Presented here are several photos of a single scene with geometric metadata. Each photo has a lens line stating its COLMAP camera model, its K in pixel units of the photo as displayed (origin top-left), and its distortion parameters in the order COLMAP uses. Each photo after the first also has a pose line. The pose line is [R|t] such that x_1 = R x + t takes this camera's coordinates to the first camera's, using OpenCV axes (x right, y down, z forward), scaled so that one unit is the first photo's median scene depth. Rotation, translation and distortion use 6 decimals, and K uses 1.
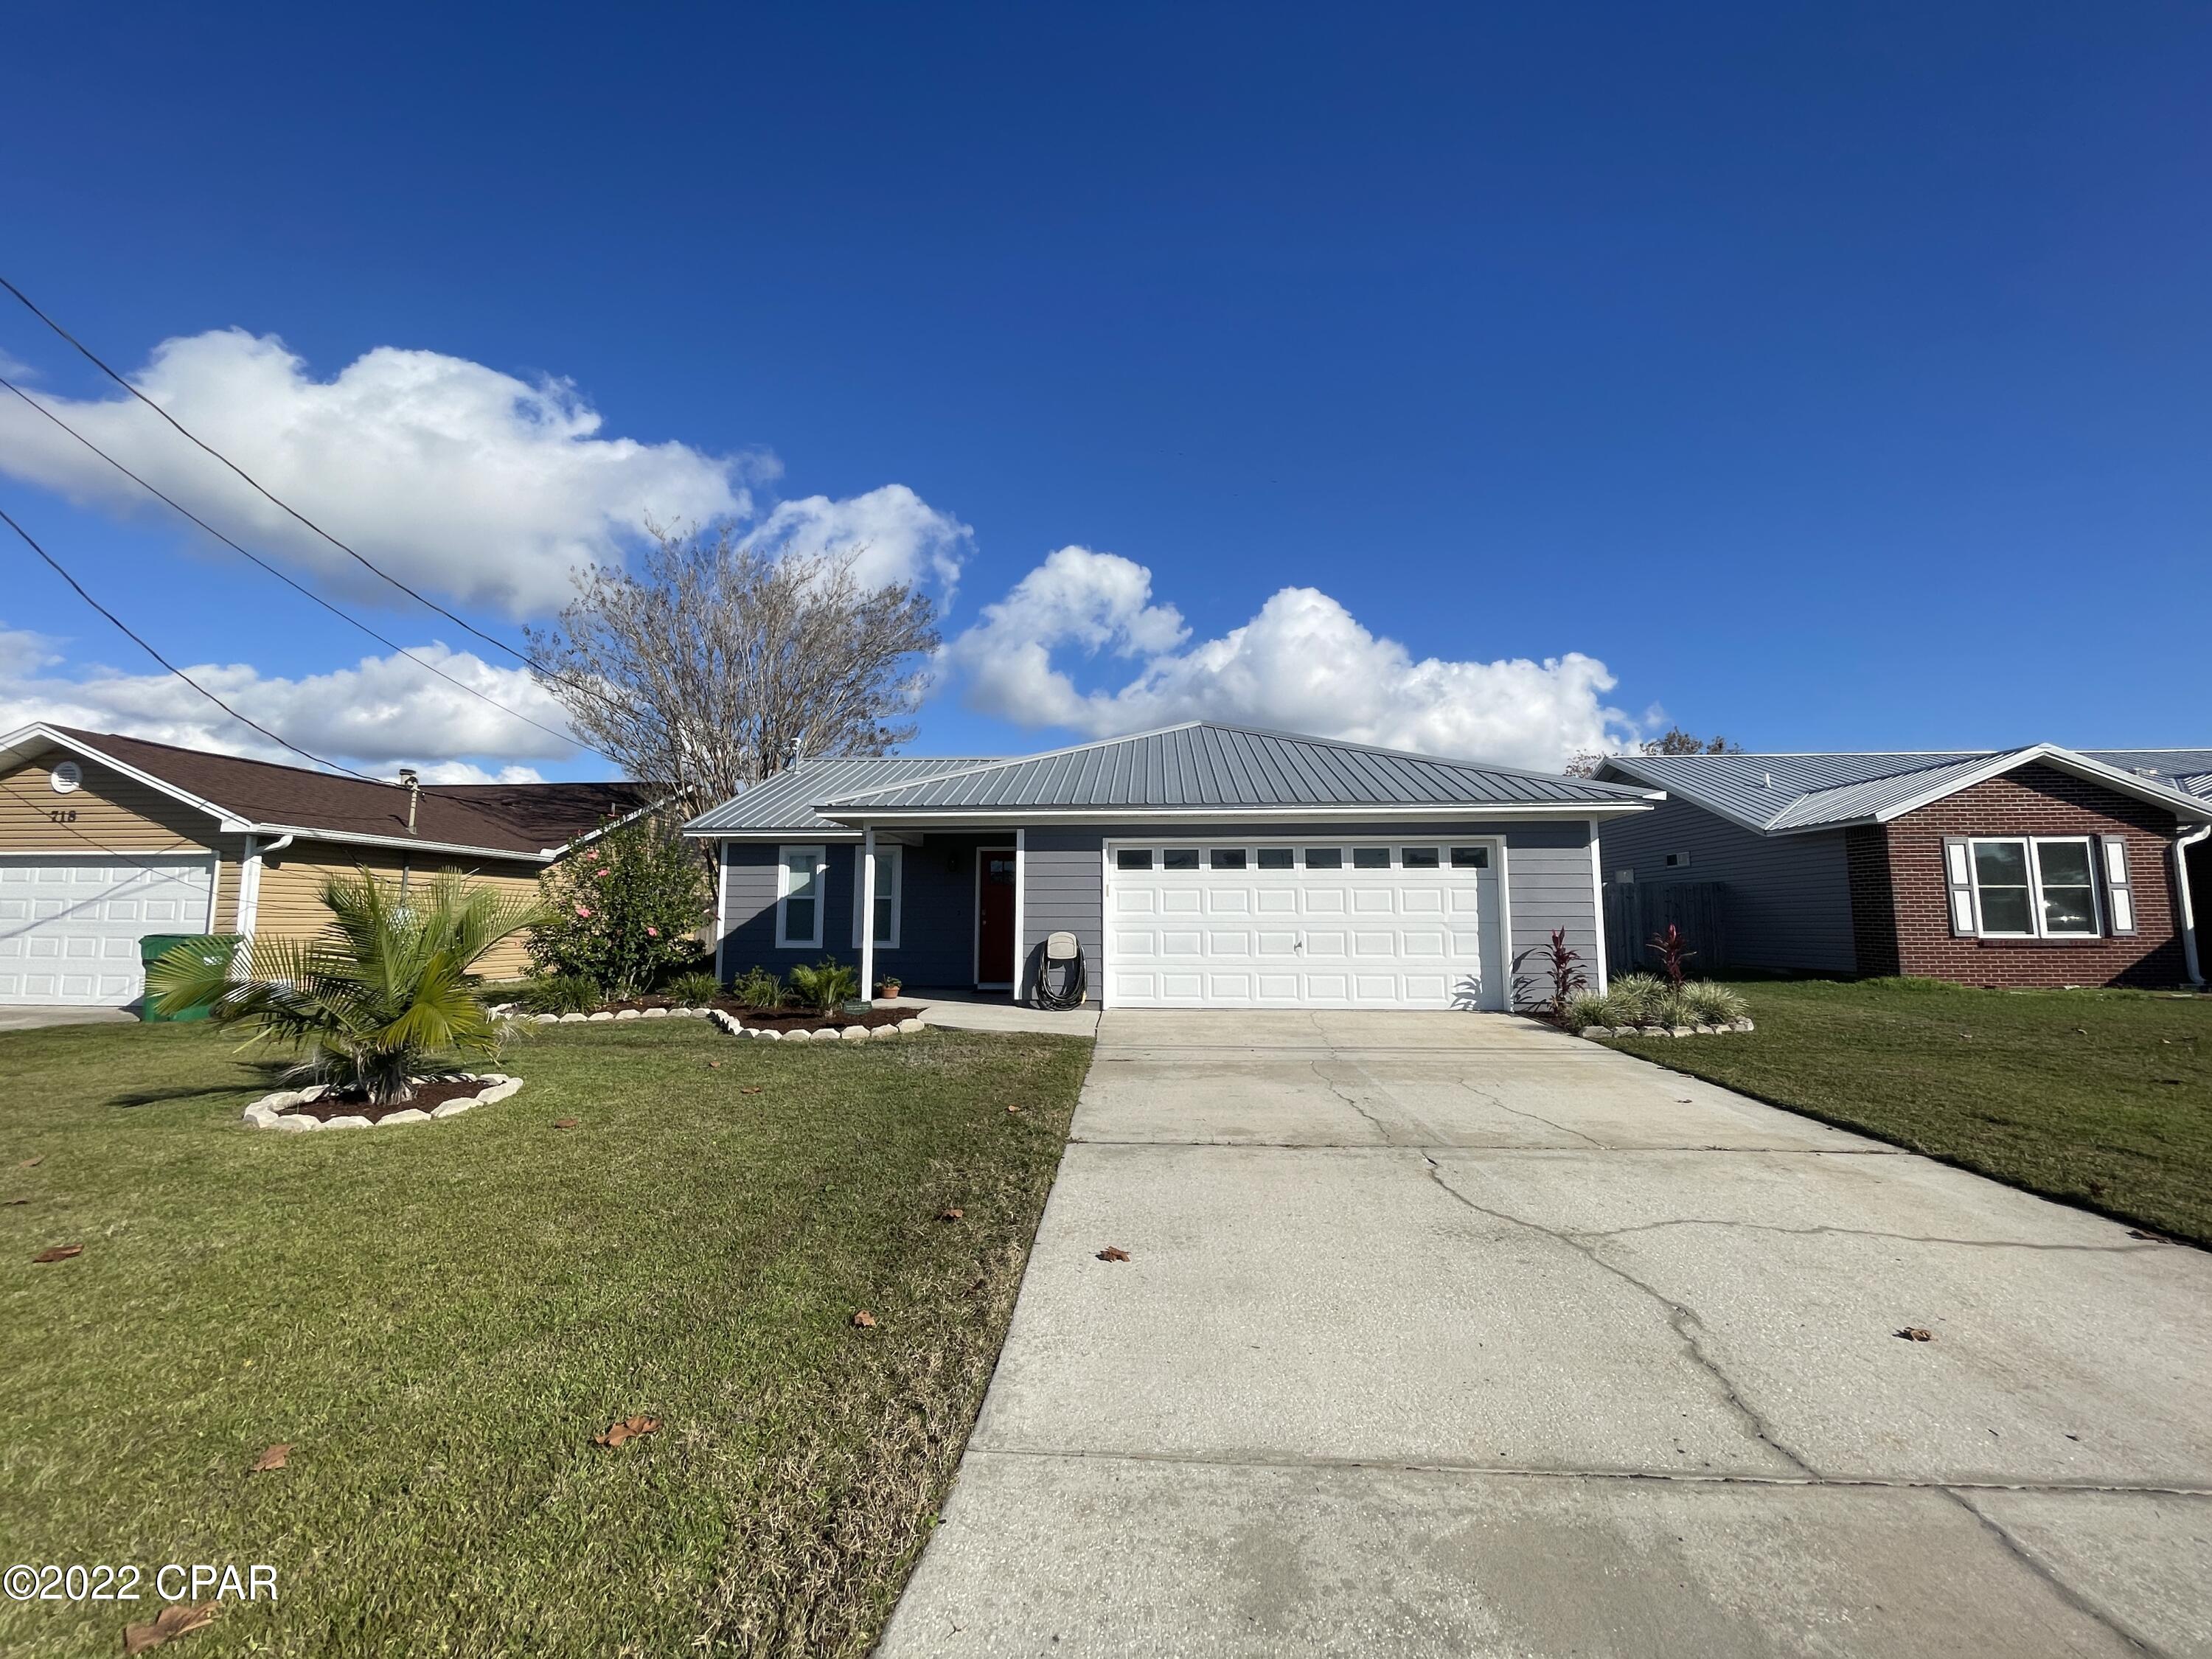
lens RADIAL K [[897.1, 0, 1101.7], [0, 897.1, 825.8], [0, 0, 1]] dist [-0.000345, -0.000443]
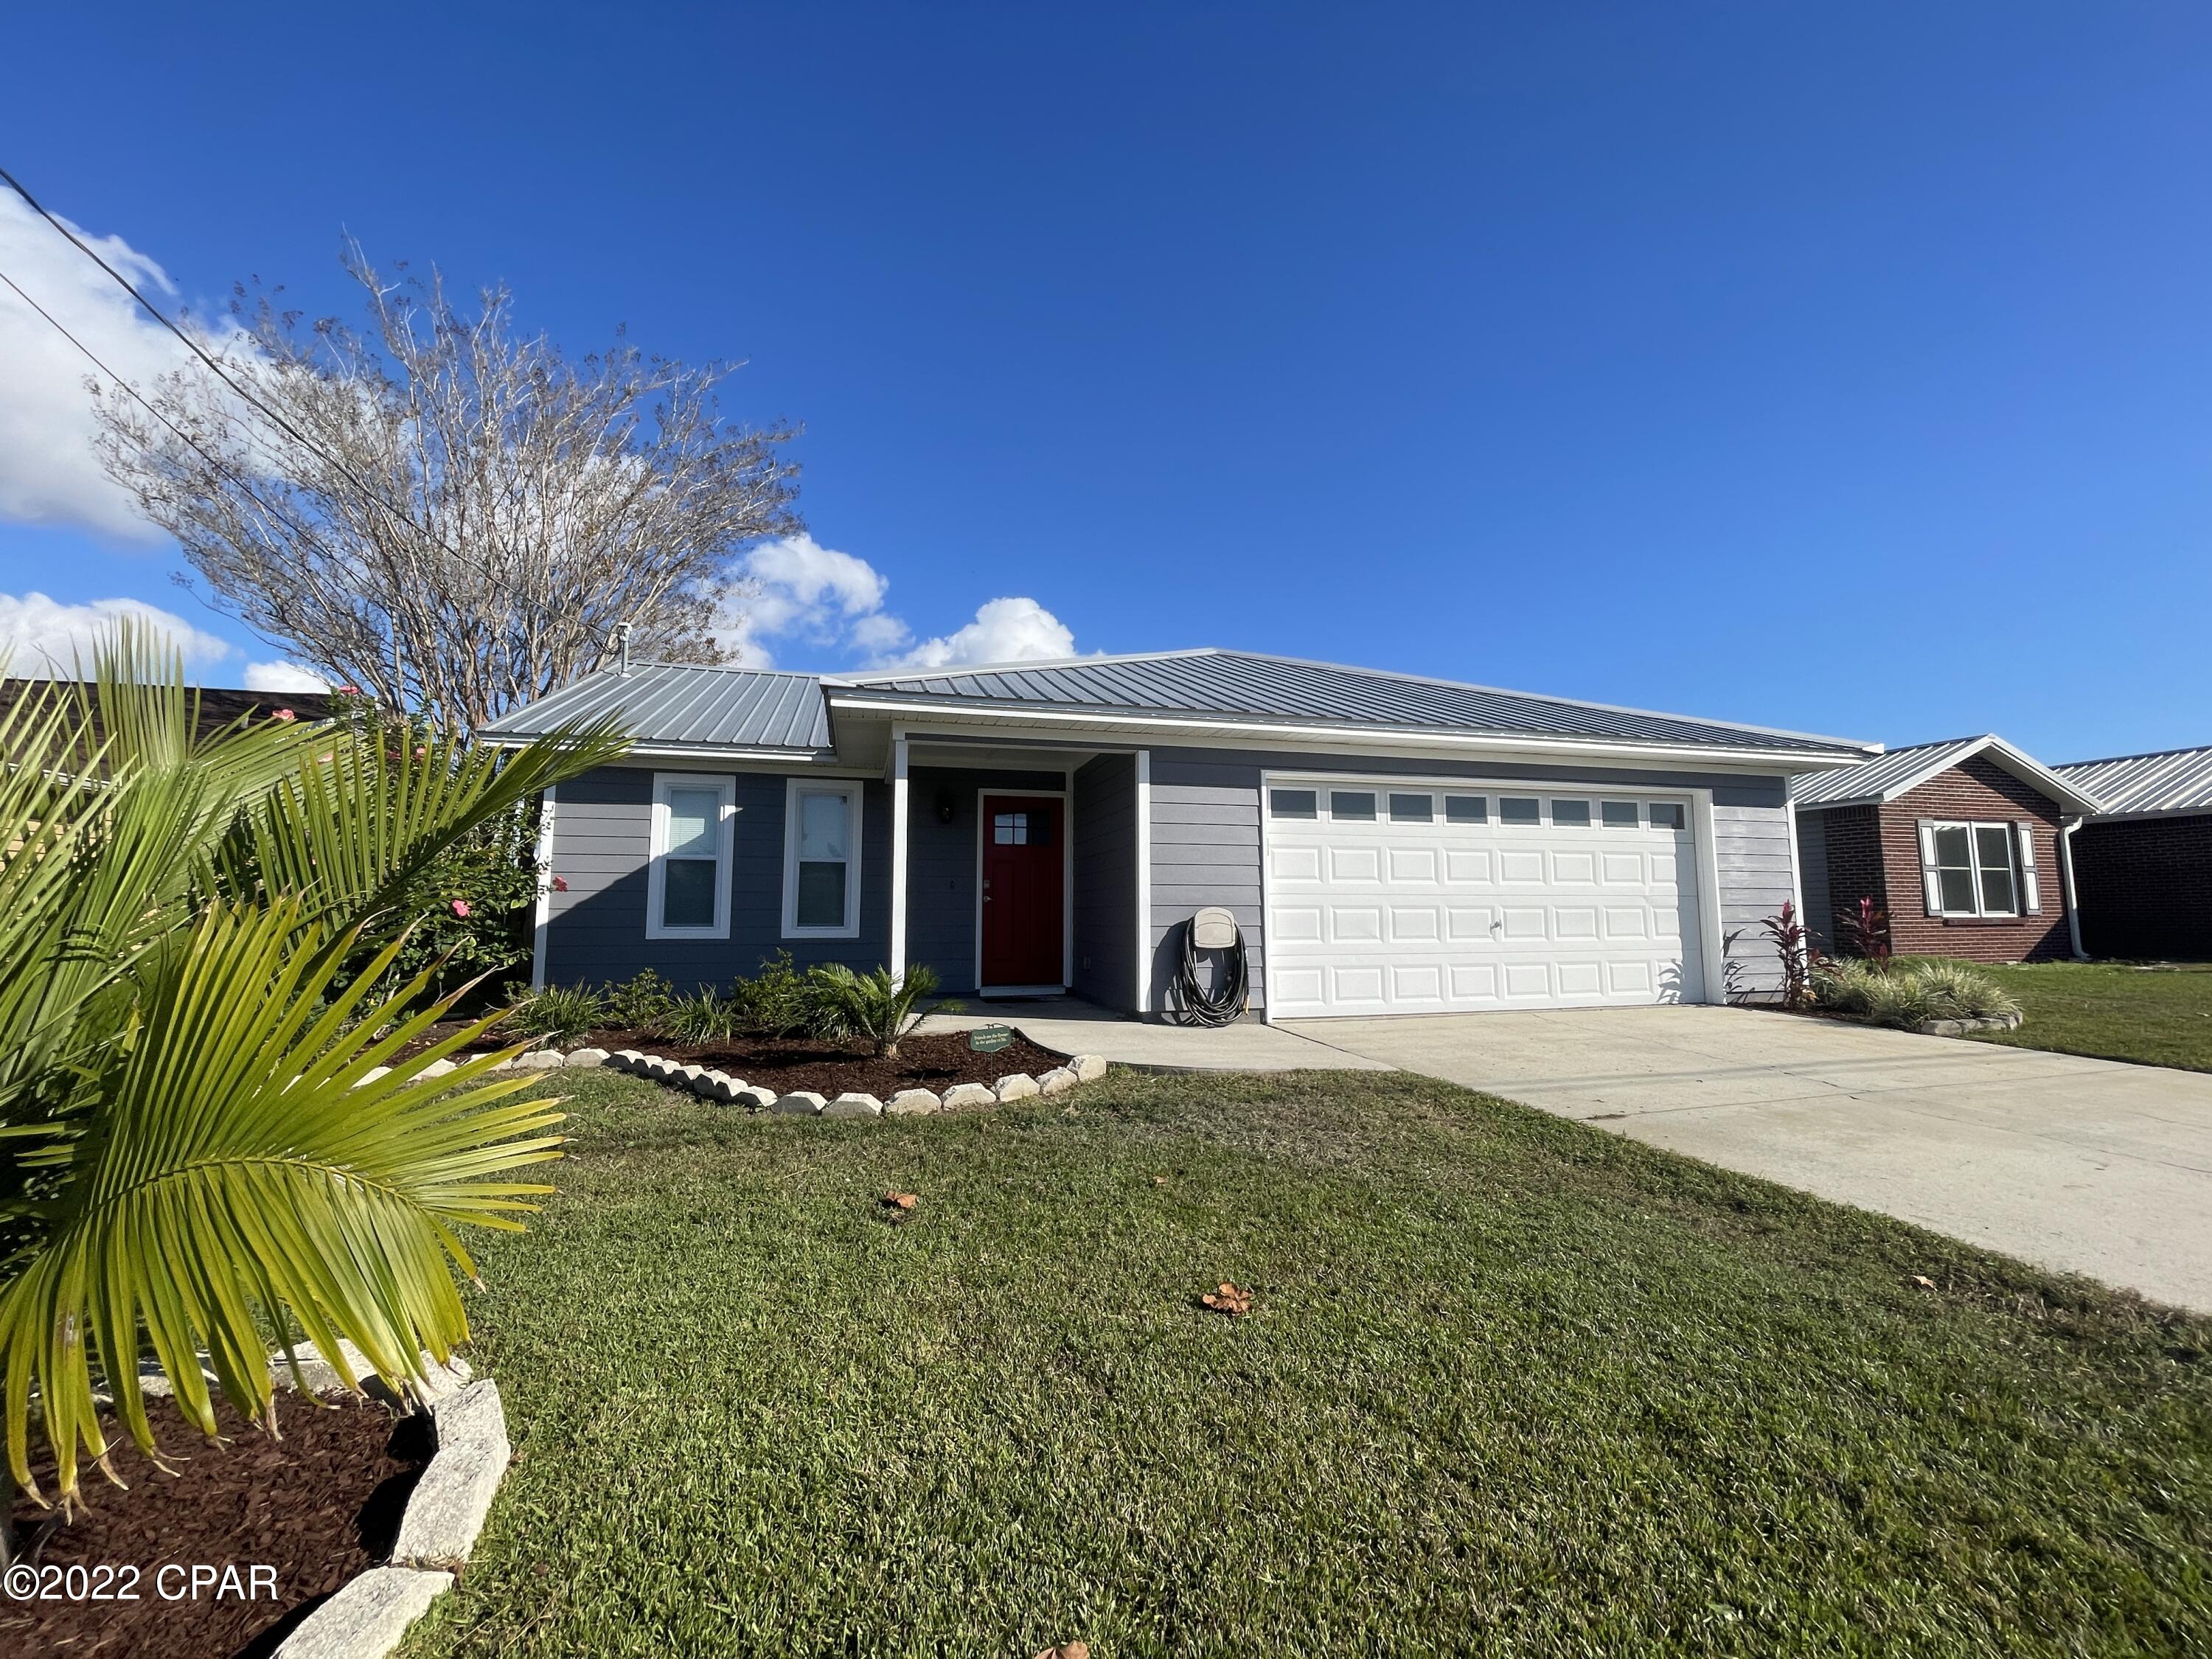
lens RADIAL K [[897.1, 0, 1101.7], [0, 897.1, 825.8], [0, 0, 1]] dist [-0.000345, -0.000443]
pose [[0.943346, 0.031324, 0.330330, -0.333382], [-0.032629, 0.999466, -0.001593, 0.060740], [-0.330204, -0.009275, 0.943864, 0.393867]]
